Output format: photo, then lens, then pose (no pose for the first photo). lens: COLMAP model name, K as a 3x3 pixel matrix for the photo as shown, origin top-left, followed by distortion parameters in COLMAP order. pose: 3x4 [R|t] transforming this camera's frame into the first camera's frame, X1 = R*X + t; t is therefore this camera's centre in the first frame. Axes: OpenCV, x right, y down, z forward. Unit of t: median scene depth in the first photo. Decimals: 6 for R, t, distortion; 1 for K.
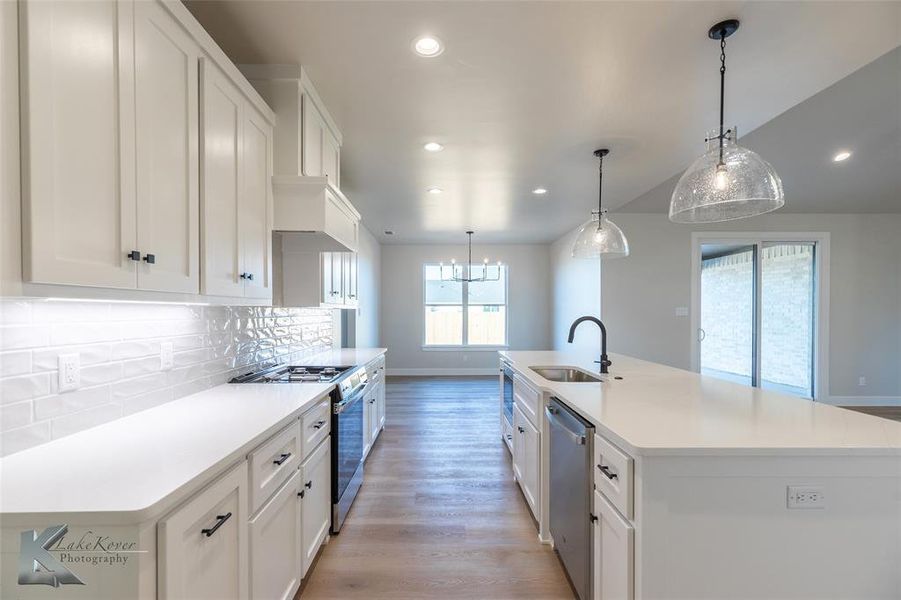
lens RADIAL K [[408.0, 0, 444.3], [0, 408.0, 316.0], [0, 0, 1]] dist [0.010601, -0.002325]
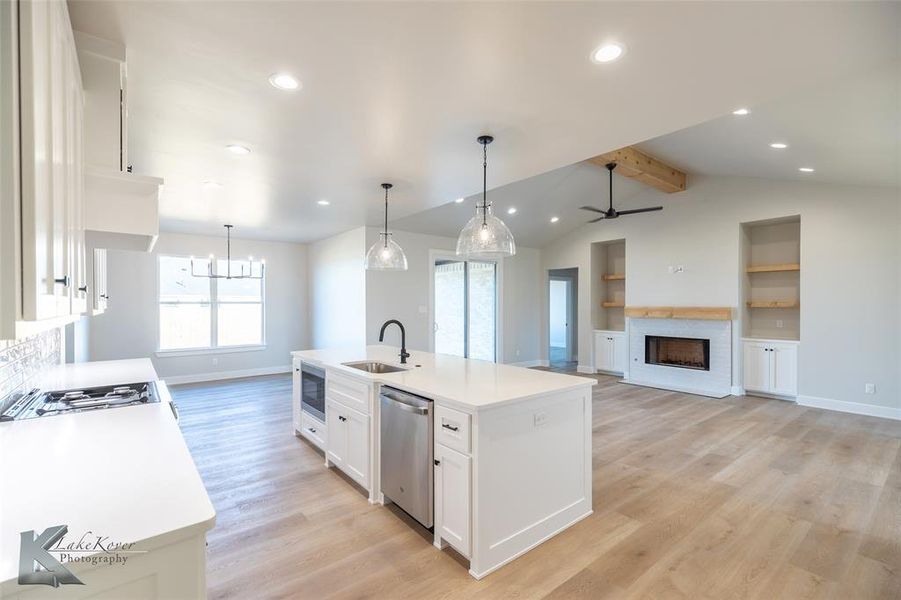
lens RADIAL K [[408.0, 0, 448.3], [0, 408.0, 306.5], [0, 0, 1]] dist [0.010601, -0.002325]
pose [[0.785391, -0.006433, 0.618966, -0.222405], [0.008757, 0.999961, -0.000719, -0.028506], [-0.618938, 0.005986, 0.785417, -0.079216]]
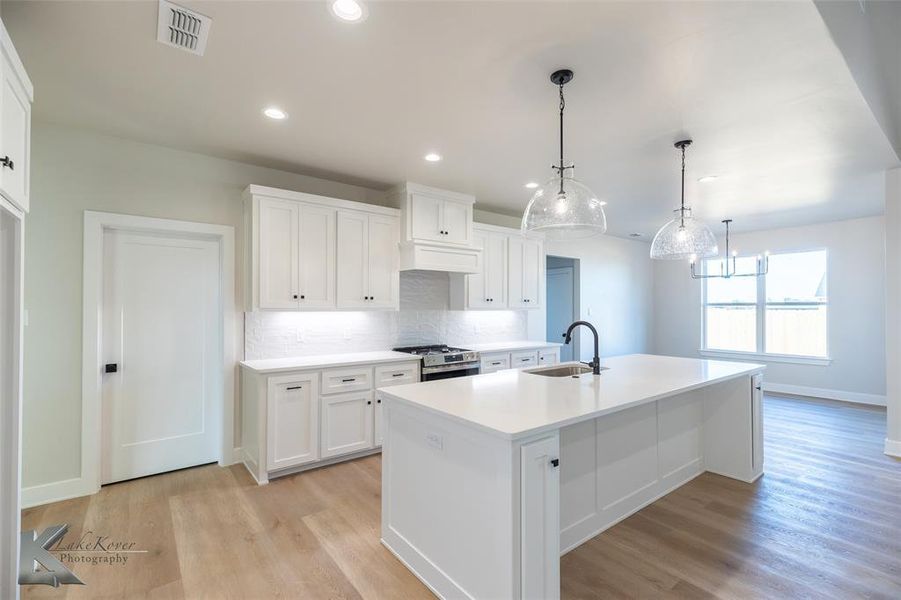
lens RADIAL K [[408.0, 0, 450.1], [0, 408.0, 300.9], [0, 0, 1]] dist [0.010601, -0.002325]
pose [[0.607511, -0.015035, -0.794169, 0.703839], [-0.008575, 0.999638, -0.025484, -0.014853], [0.794265, 0.022291, 0.607163, 0.026388]]
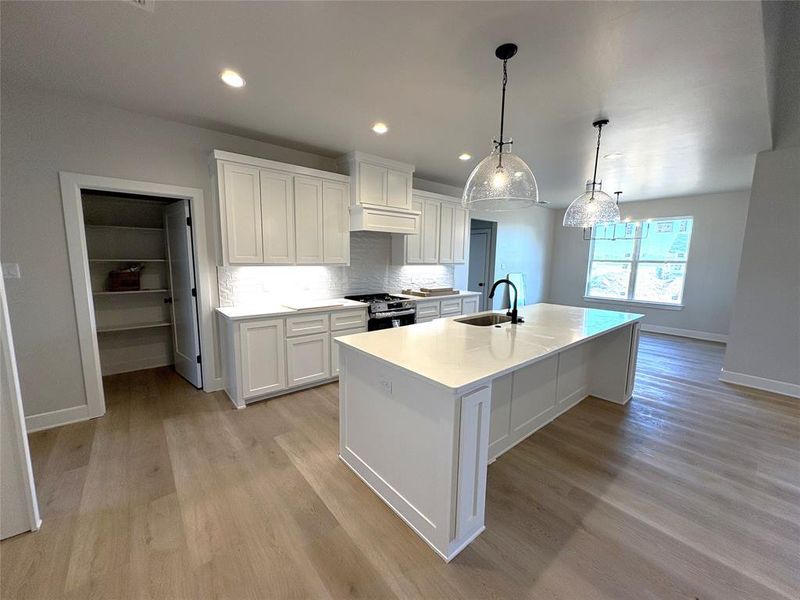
lens RADIAL K [[318.3, 0, 398.7], [0, 318.3, 301.0], [0, 0, 1]] dist [0.002318, 0.000344]
pose [[0.637242, 0.116801, -0.761762, 0.640173], [-0.025211, 0.991079, 0.130871, -0.039722], [0.770252, -0.064192, 0.634501, 0.049957]]
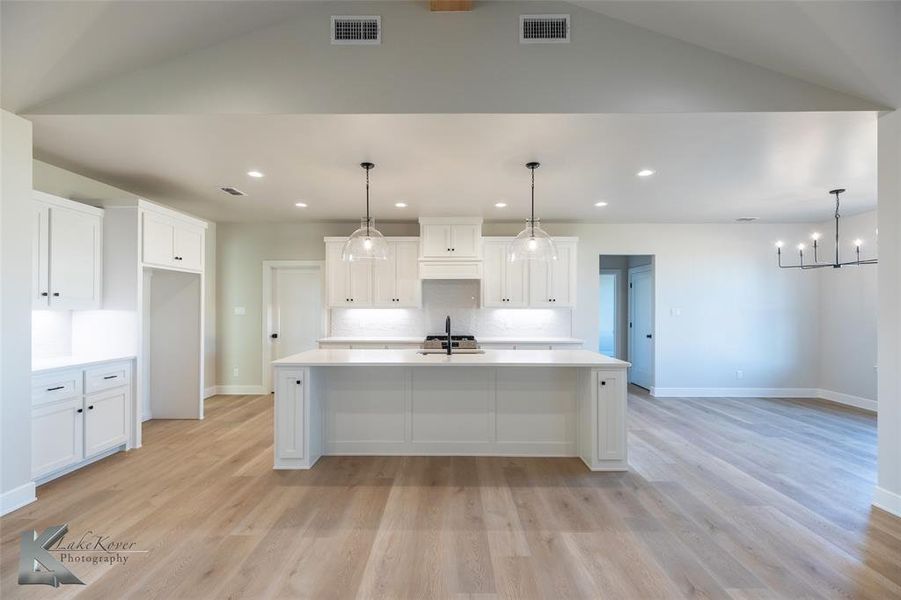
lens RADIAL K [[408.0, 0, 444.2], [0, 408.0, 304.3], [0, 0, 1]] dist [0.010601, -0.002325]
pose [[-0.021225, -0.007744, -0.999745, 1.299491], [-0.014653, 0.999865, -0.007434, -0.021739], [0.999667, 0.014492, -0.021336, 0.714139]]
